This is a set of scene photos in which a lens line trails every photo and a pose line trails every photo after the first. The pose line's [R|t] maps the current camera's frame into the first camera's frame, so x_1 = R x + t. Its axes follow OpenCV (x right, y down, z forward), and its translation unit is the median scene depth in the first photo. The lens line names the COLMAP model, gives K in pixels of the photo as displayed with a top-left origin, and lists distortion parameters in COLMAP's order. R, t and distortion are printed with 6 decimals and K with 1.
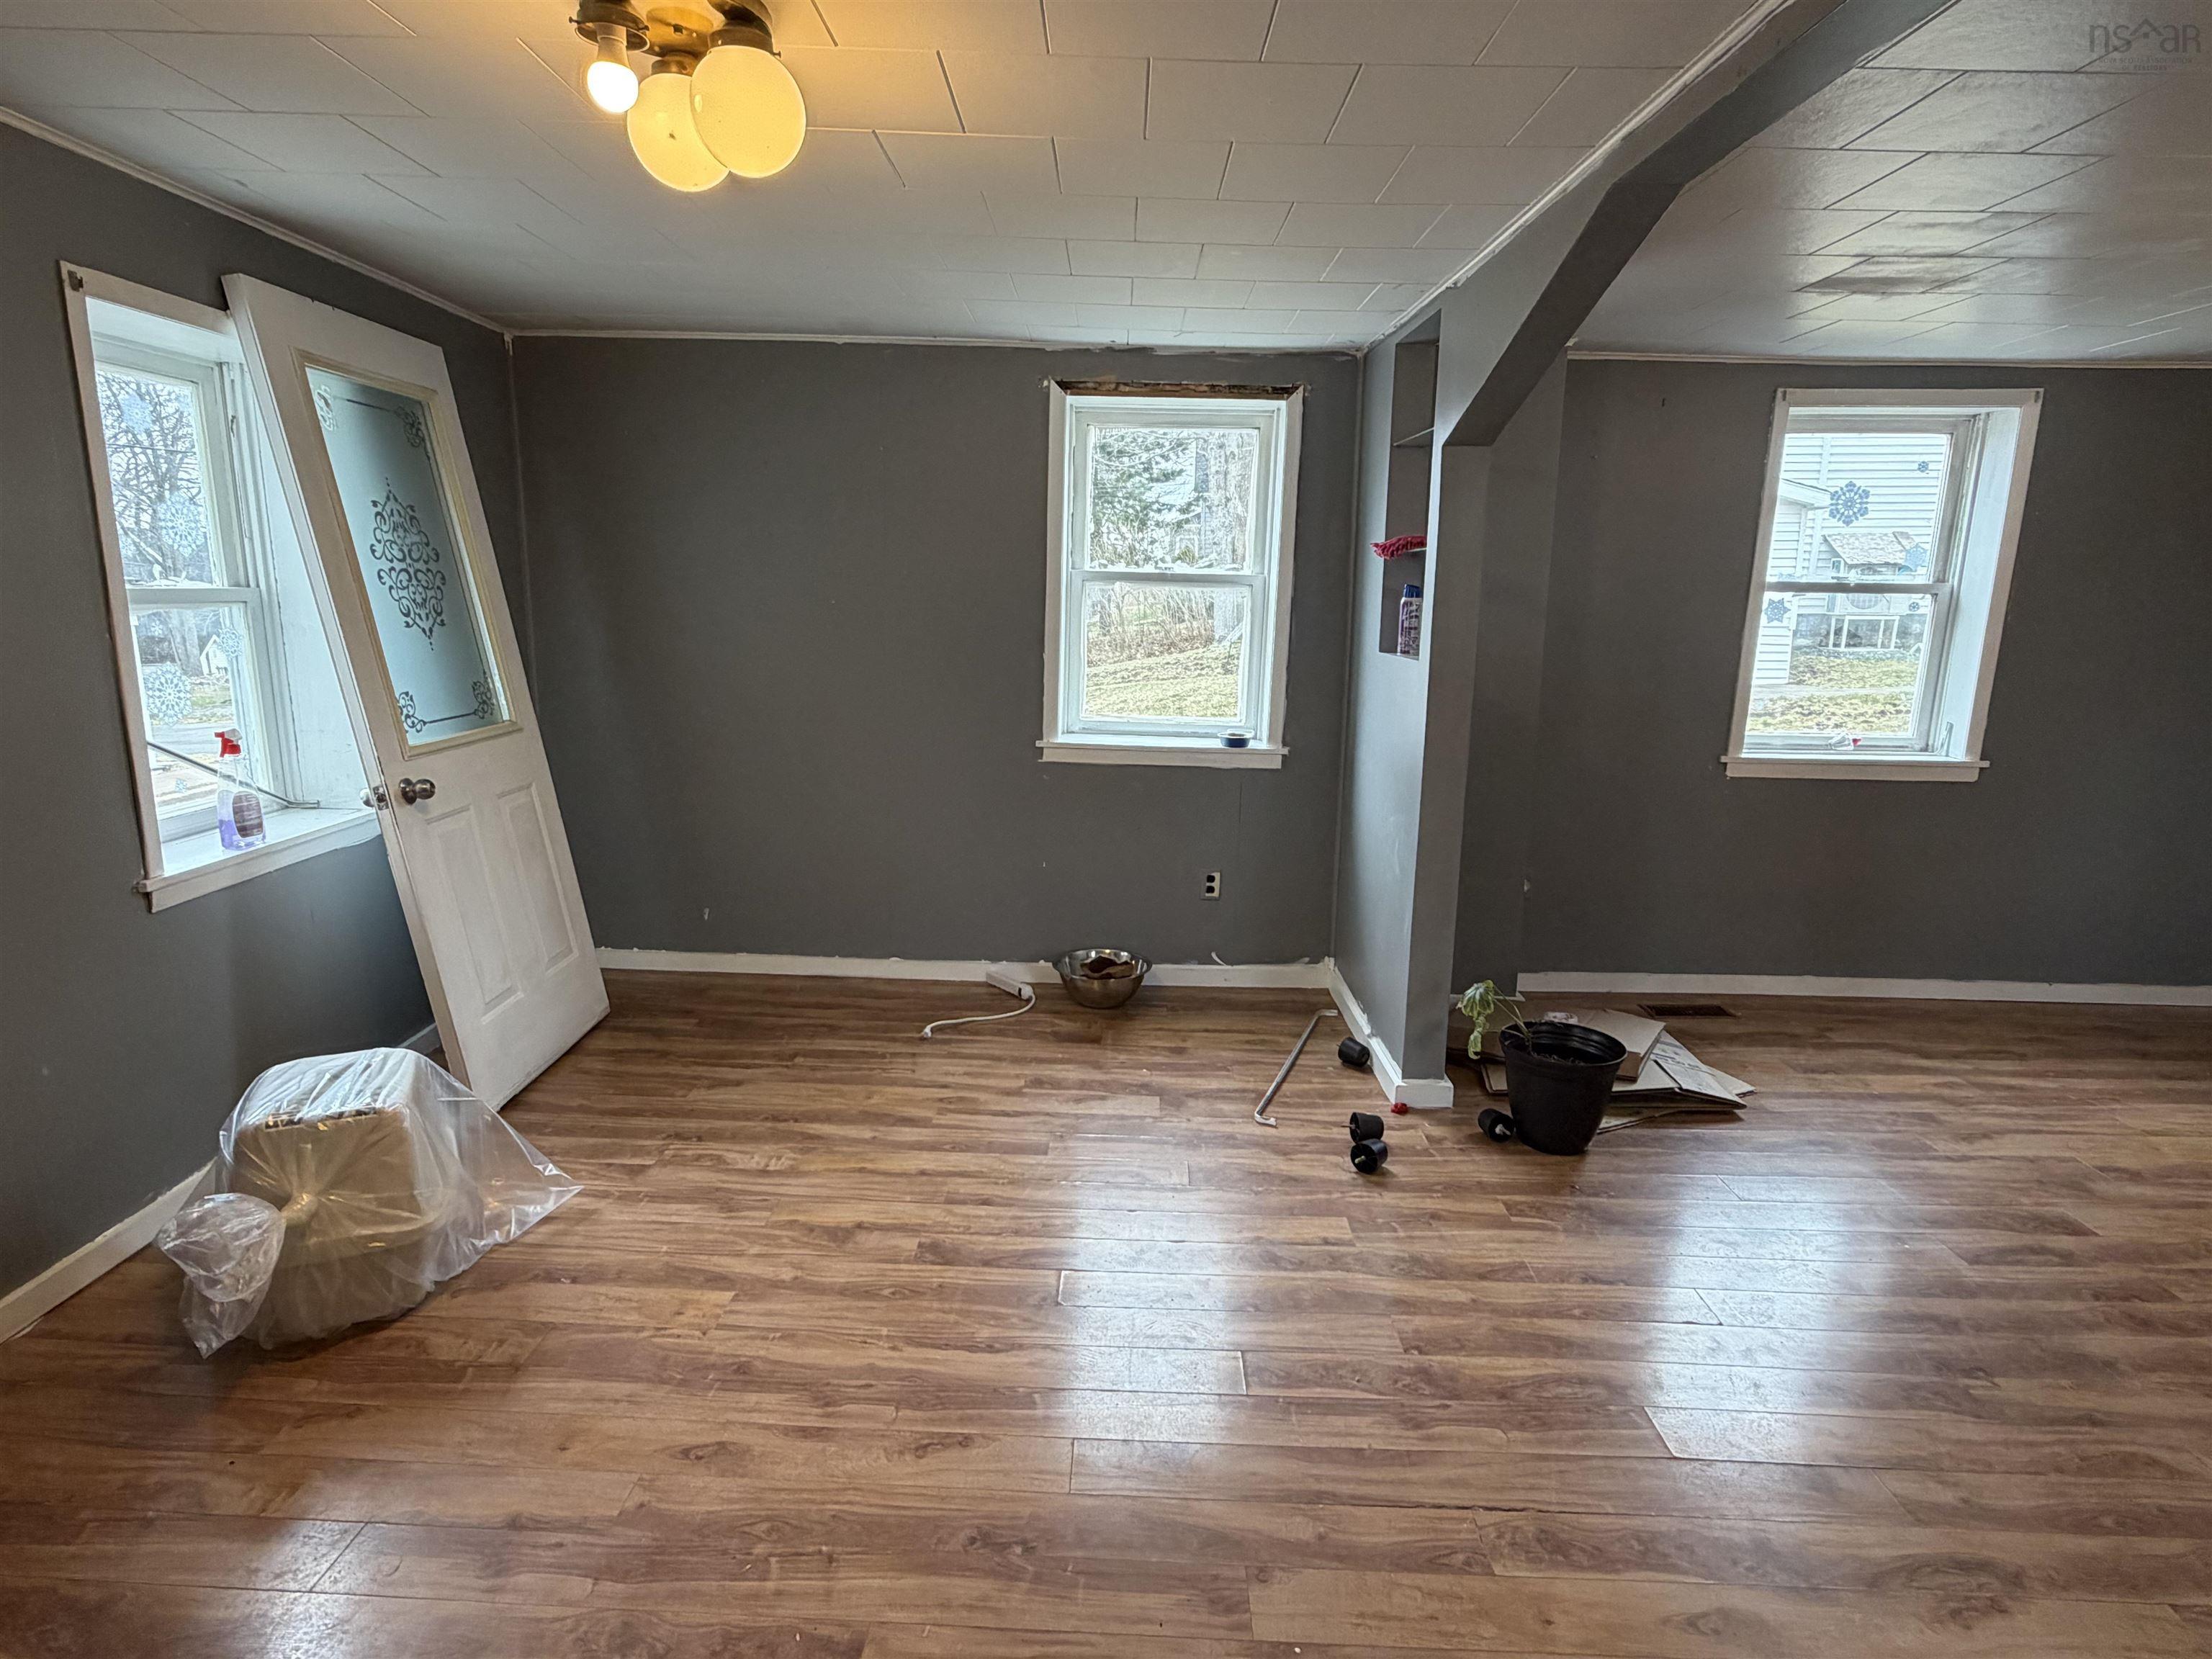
lens RADIAL K [[1169.8, 0, 1093.7], [0, 1169.8, 831.8], [0, 0, 1]] dist [0.003289, -0.001142]
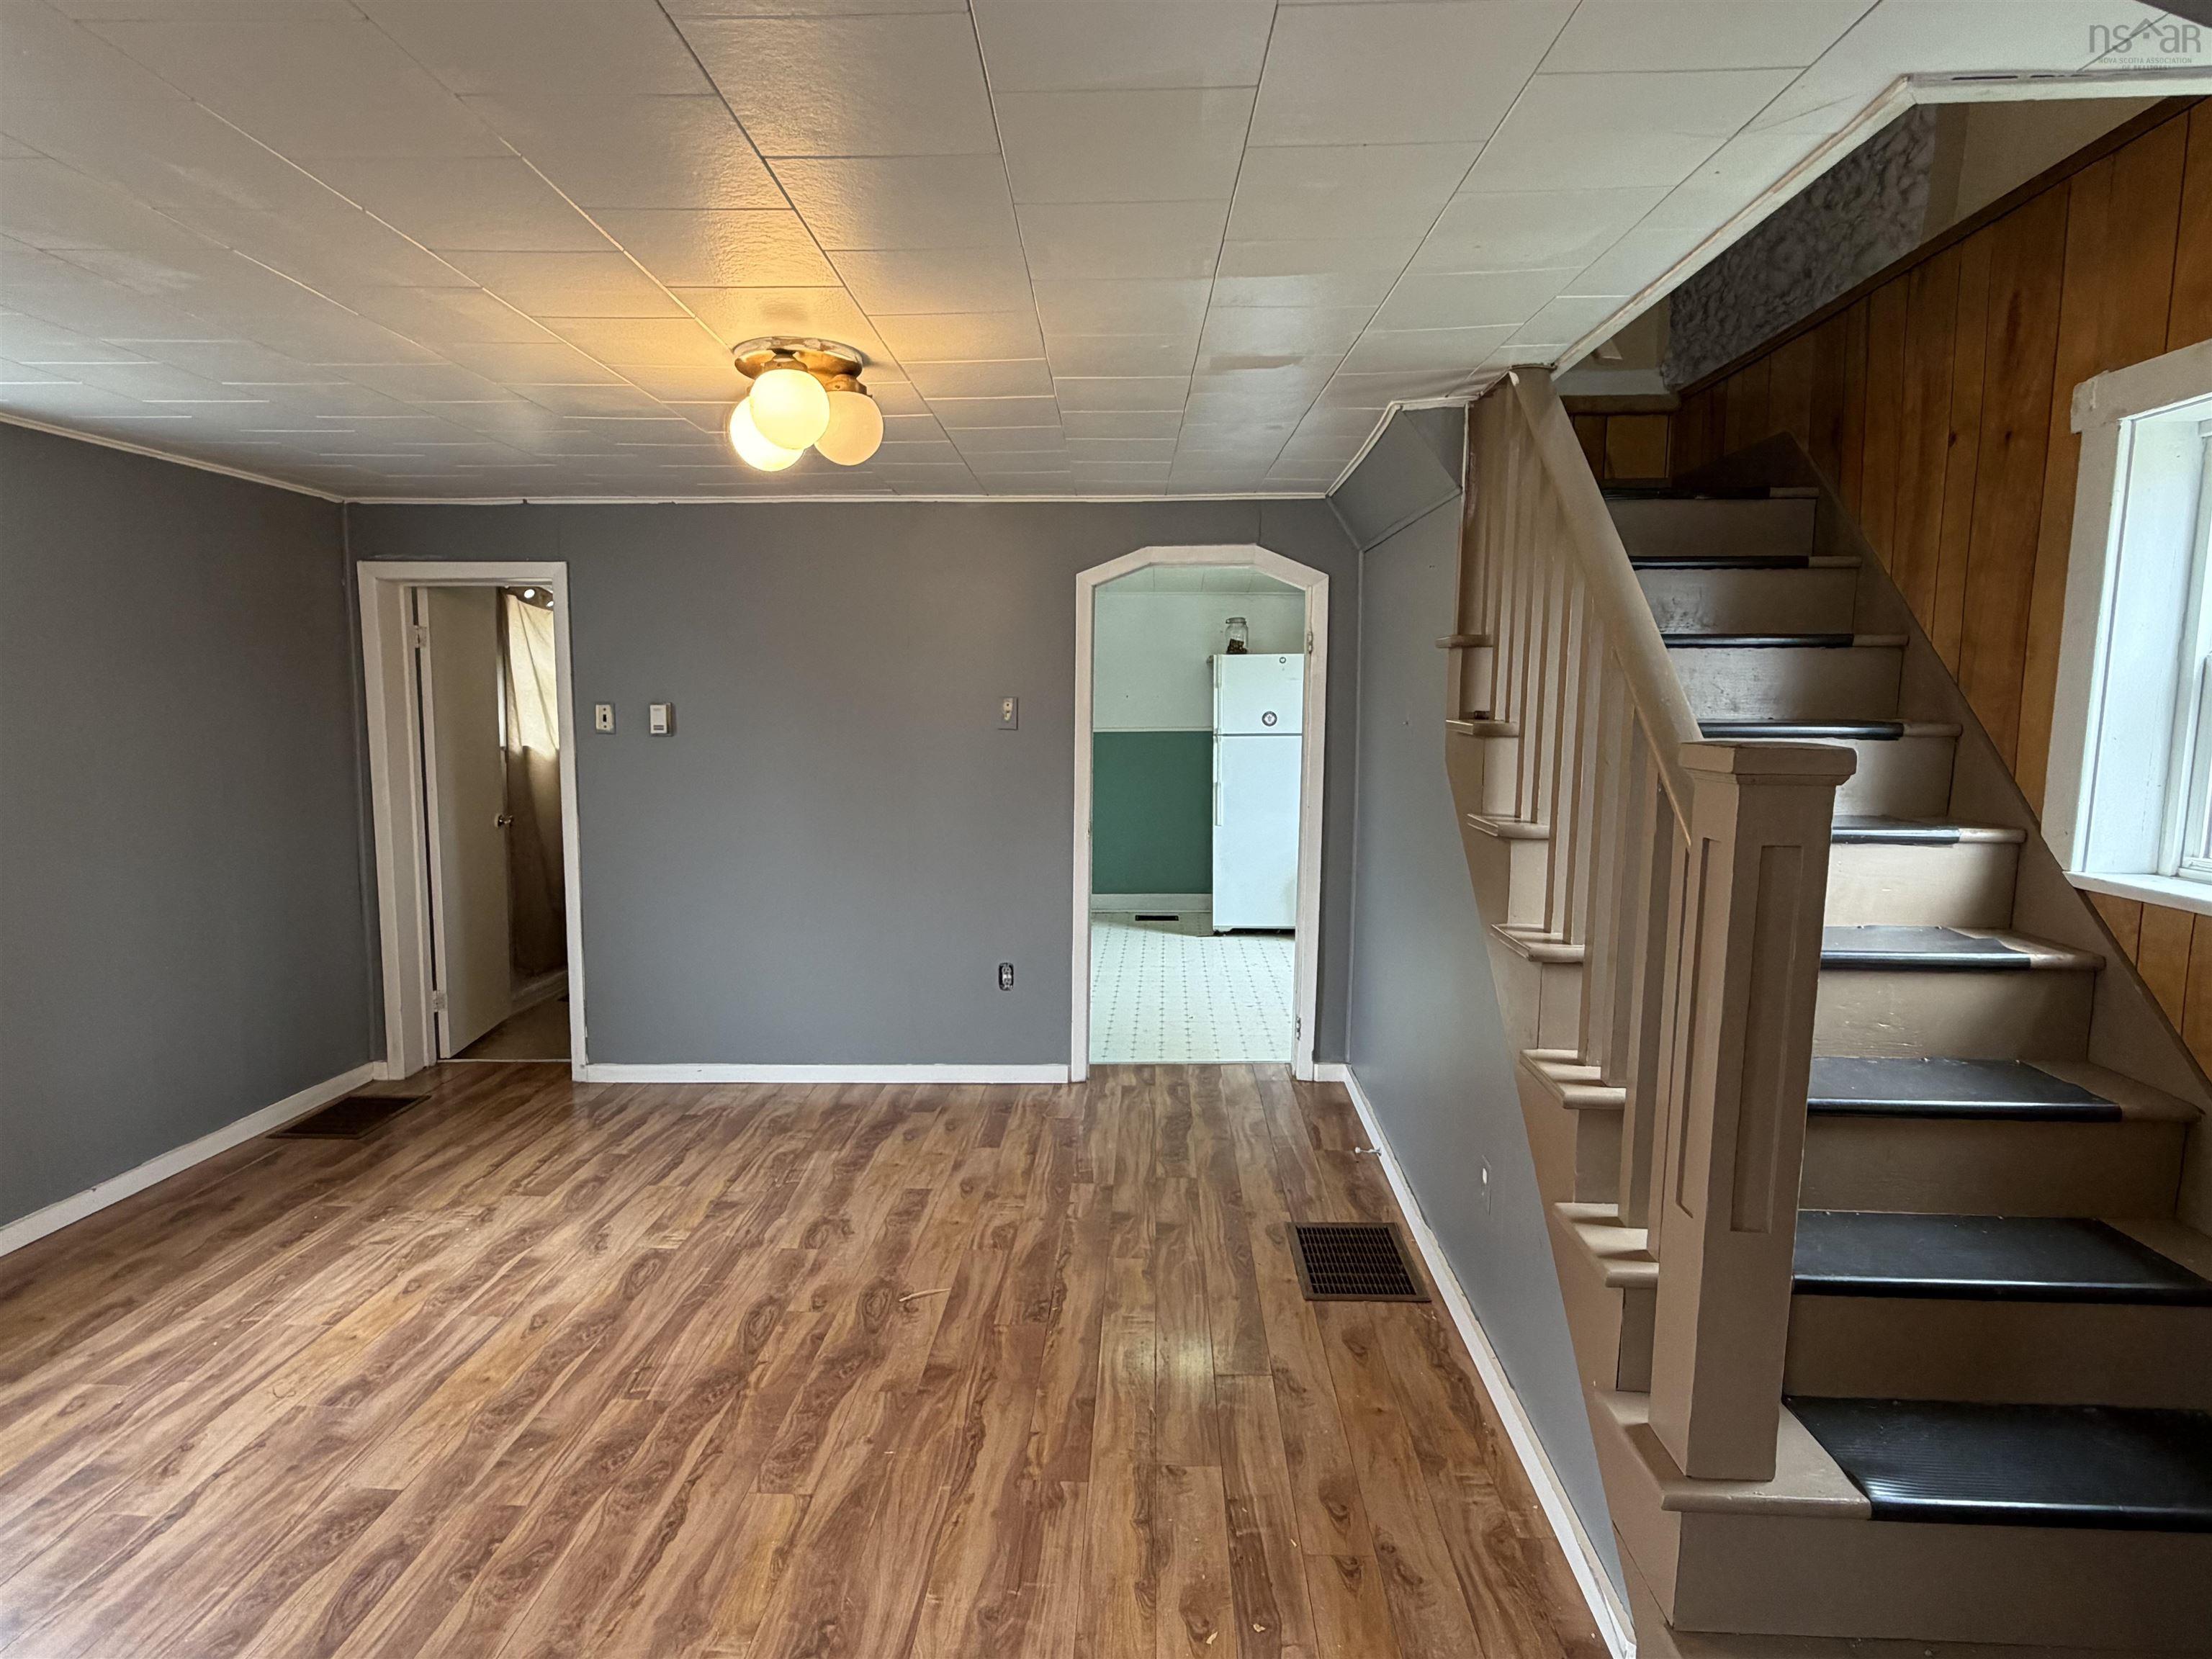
lens RADIAL K [[1169.8, 0, 1104.3], [0, 1169.8, 827.9], [0, 0, 1]] dist [0.003289, -0.001142]
pose [[0.011639, -0.121131, 0.992568, 0.109471], [0.191497, 0.974532, 0.116685, -0.106799], [-0.981424, 0.188716, 0.034539, 0.401776]]
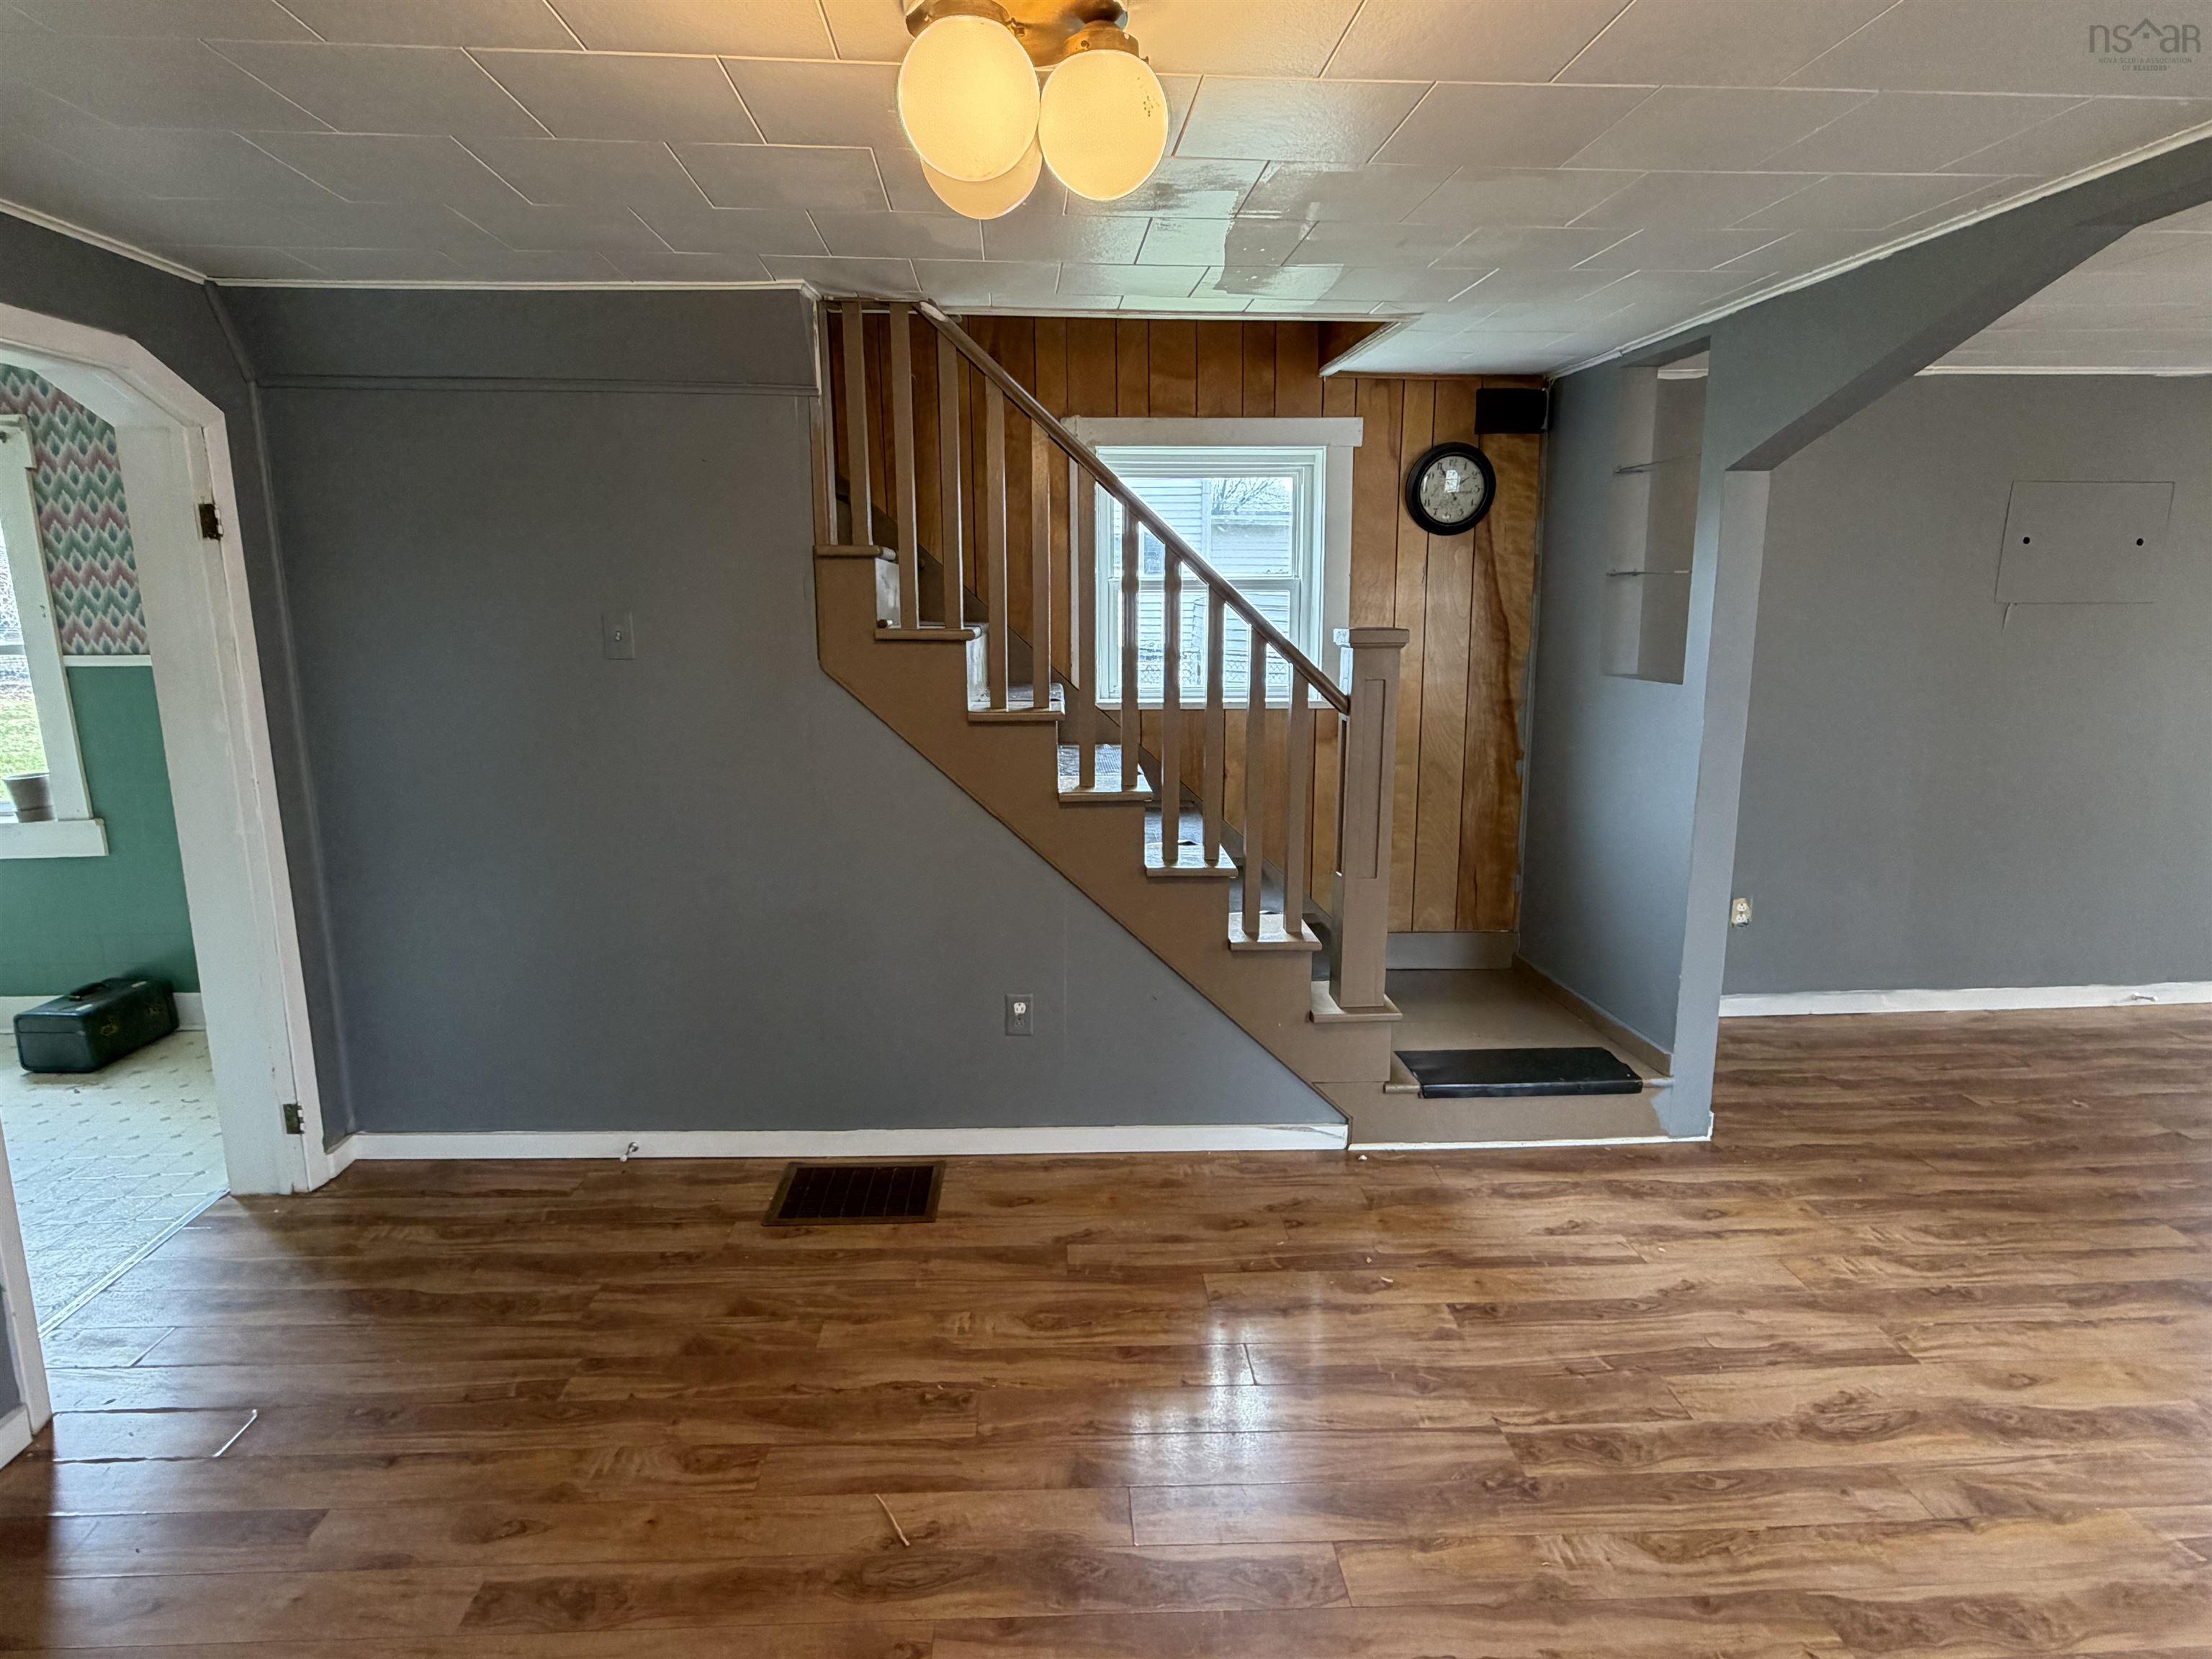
lens RADIAL K [[1169.8, 0, 1098.6], [0, 1169.8, 826.7], [0, 0, 1]] dist [0.003289, -0.001142]
pose [[-0.996867, 0.007473, -0.078747, 1.049015], [-0.022840, 0.925930, 0.377004, -0.261512], [0.075731, 0.377621, -0.922858, 1.191940]]
